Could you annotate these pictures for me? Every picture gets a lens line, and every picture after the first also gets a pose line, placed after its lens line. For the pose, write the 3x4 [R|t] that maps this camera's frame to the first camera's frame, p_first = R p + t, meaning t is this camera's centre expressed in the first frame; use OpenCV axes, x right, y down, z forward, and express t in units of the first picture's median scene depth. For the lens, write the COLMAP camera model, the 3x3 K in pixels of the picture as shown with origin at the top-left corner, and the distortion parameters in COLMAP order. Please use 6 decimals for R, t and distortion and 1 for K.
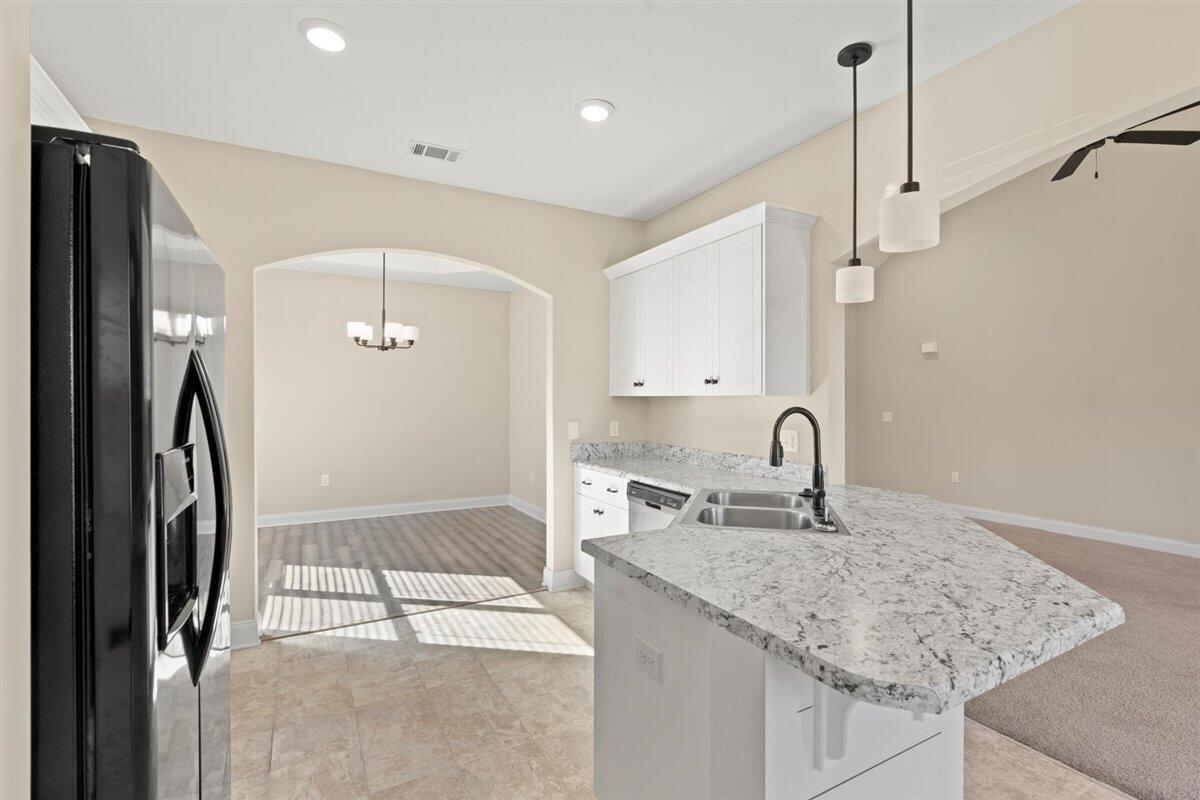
lens RADIAL K [[543.8, 0, 610.7], [0, 543.8, 401.1], [0, 0, 1]] dist [-0.008334, 0.002733]
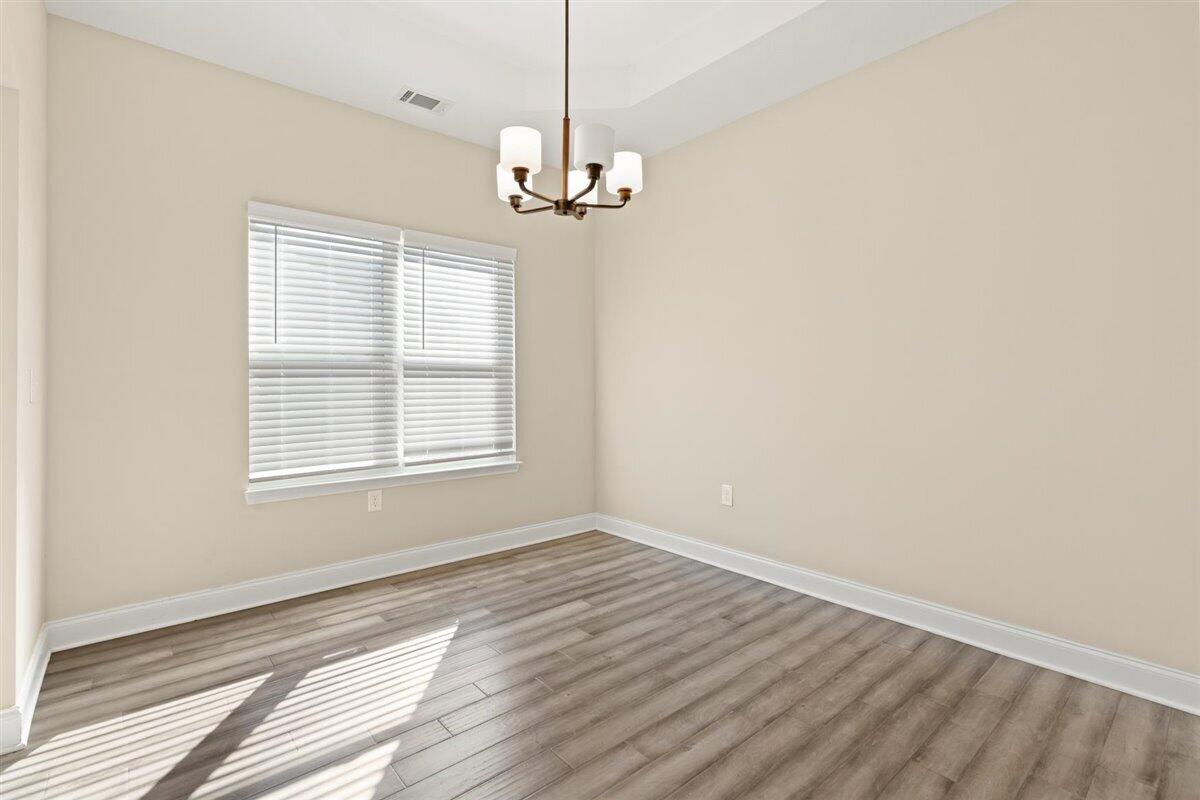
lens RADIAL K [[553.5, 0, 612.7], [0, 553.5, 377.3], [0, 0, 1]] dist [-0.006384, -0.000532]
pose [[0.196858, -0.020289, -0.980222, 0.011906], [-0.001017, 0.999781, -0.020899, 0.049857], [0.980431, 0.005111, 0.196795, 1.018106]]
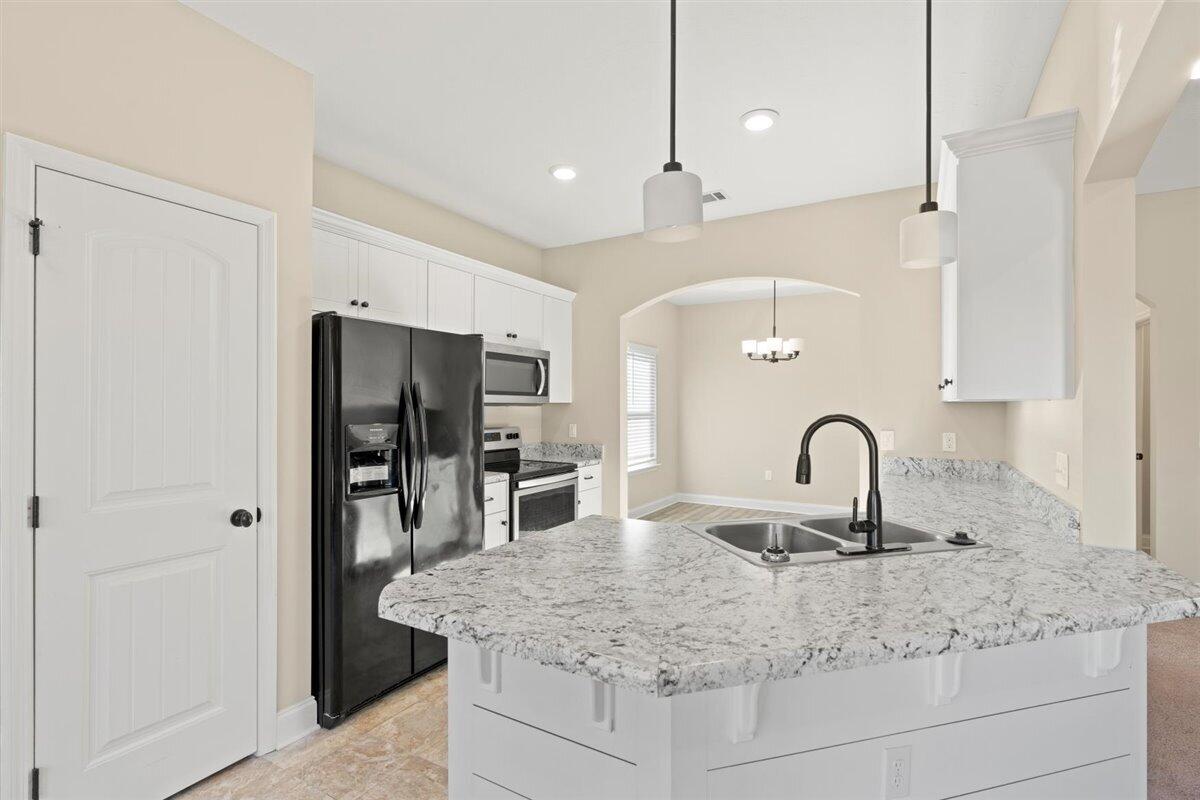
lens RADIAL K [[543.8, 0, 611.8], [0, 543.8, 405.5], [0, 0, 1]] dist [-0.008334, 0.002733]
pose [[0.516192, -0.000733, -0.856473, 0.397553], [-0.003126, 0.999991, -0.002740, 0.000701], [0.856467, 0.004092, 0.516185, 0.140133]]
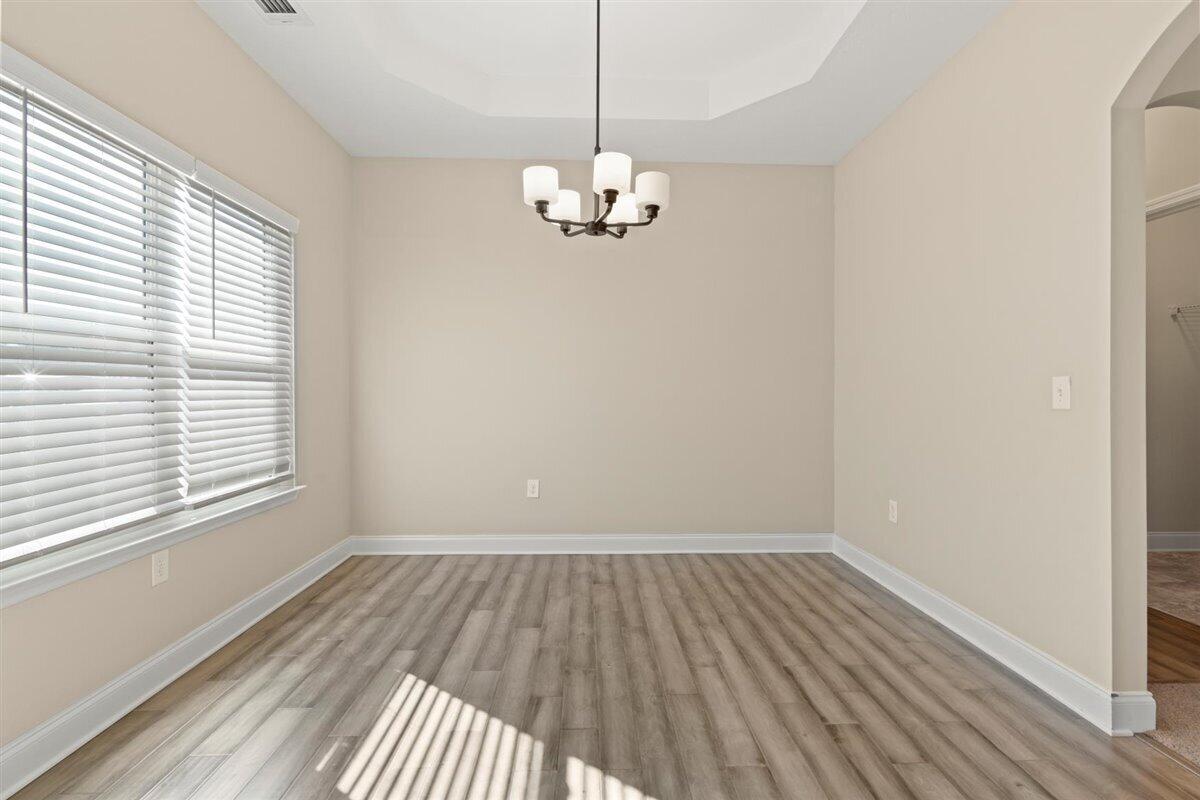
lens RADIAL K [[543.8, 0, 603.8], [0, 543.8, 390.7], [0, 0, 1]] dist [-0.008334, 0.002733]
pose [[0.884207, -0.004072, -0.467078, -0.207862], [-0.000112, 0.999960, -0.008929, 0.050083], [0.467095, 0.007947, 0.884171, 0.630123]]
